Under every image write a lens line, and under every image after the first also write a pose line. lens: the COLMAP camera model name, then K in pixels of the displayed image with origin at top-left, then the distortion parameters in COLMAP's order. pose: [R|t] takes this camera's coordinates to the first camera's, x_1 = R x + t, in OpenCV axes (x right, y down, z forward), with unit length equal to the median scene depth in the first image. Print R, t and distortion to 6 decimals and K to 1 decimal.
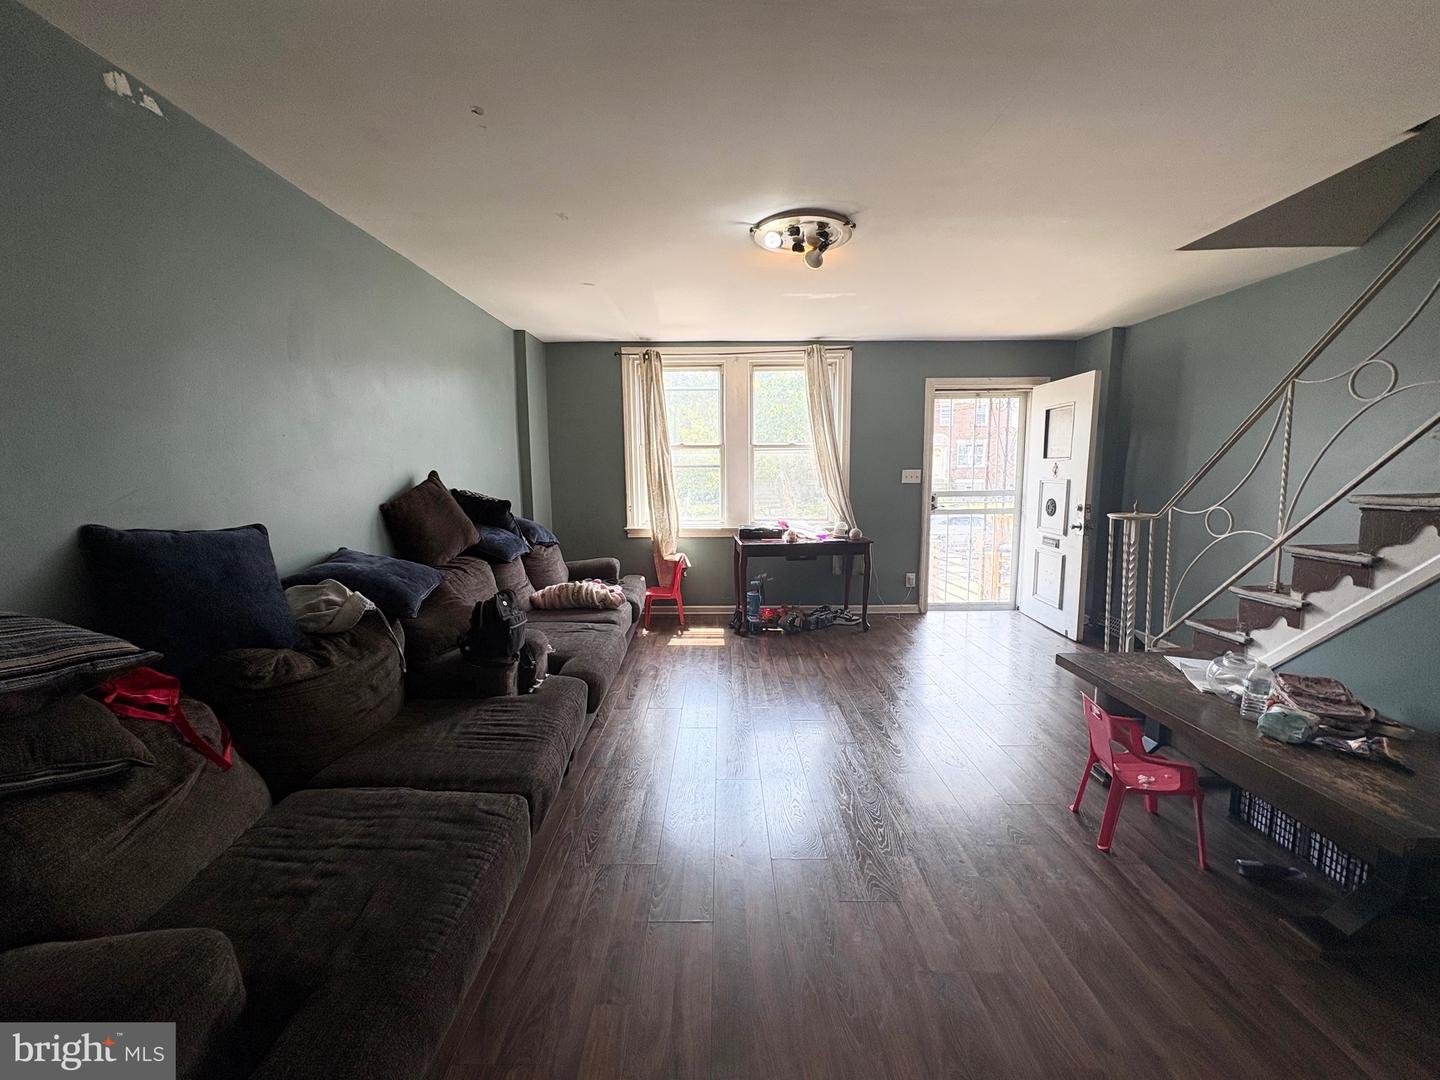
lens RADIAL K [[576.2, 0, 720.0], [0, 576.2, 540.0], [0, 0, 1]] dist [0.000281, 0.000126]
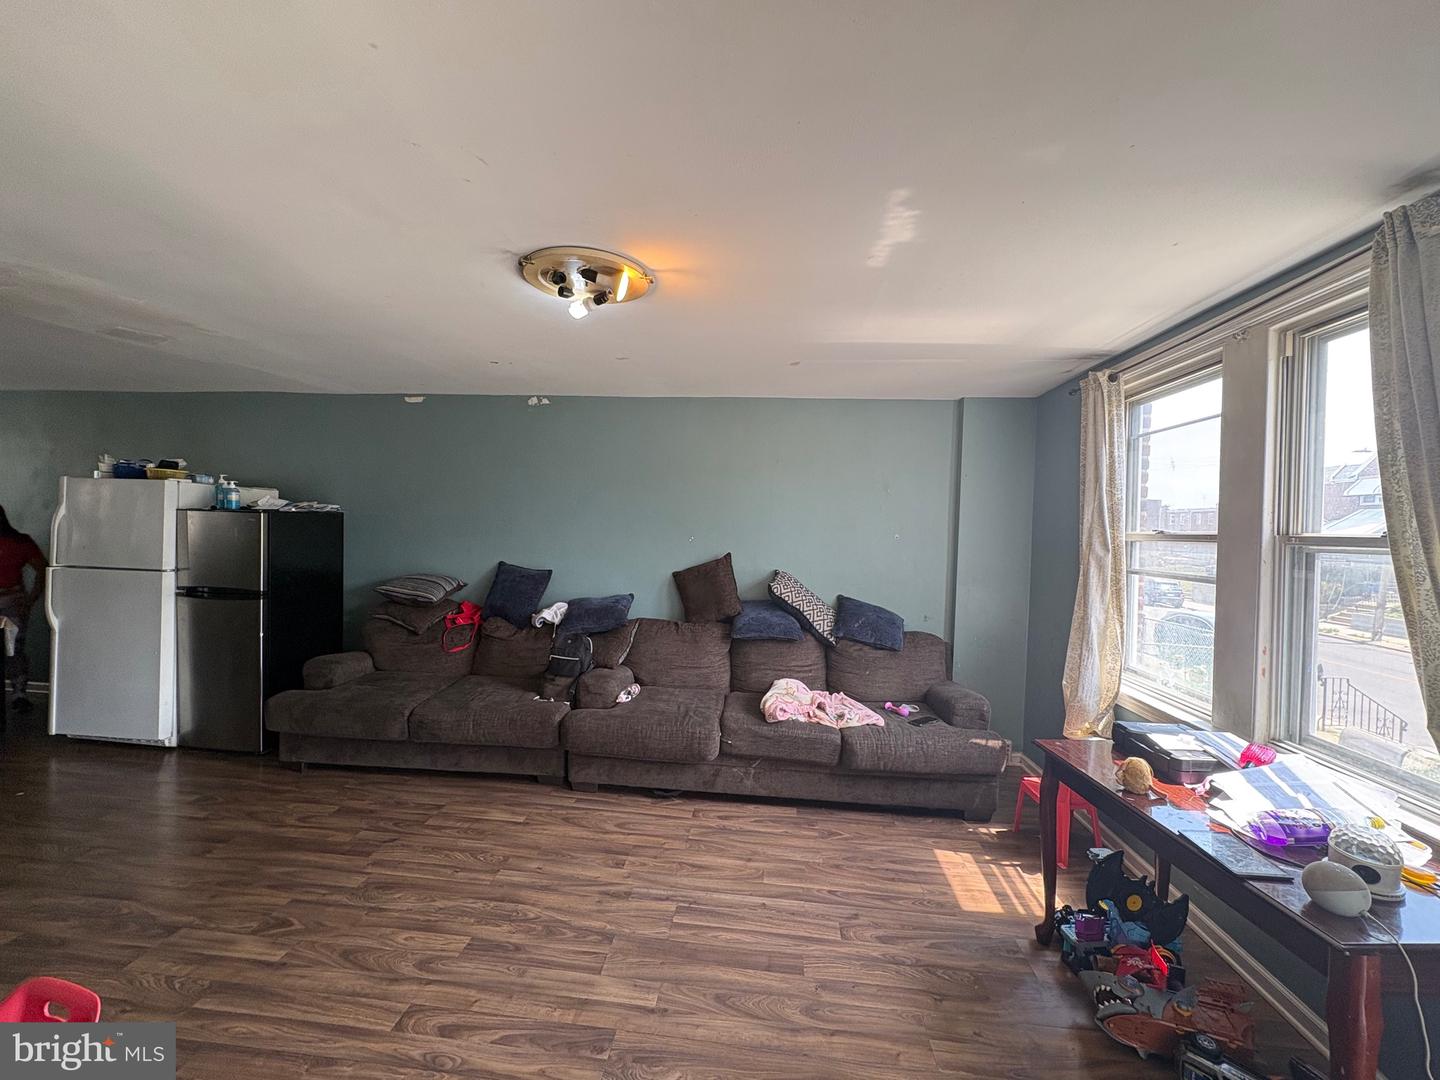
lens RADIAL K [[576.2, 0, 720.0], [0, 576.2, 540.0], [0, 0, 1]] dist [0.000281, 0.000126]
pose [[-0.097473, 0.027537, -0.994857, 0.548025], [-0.154308, 0.987111, 0.042441, -0.141635], [0.983203, 0.157651, -0.091968, 0.776494]]
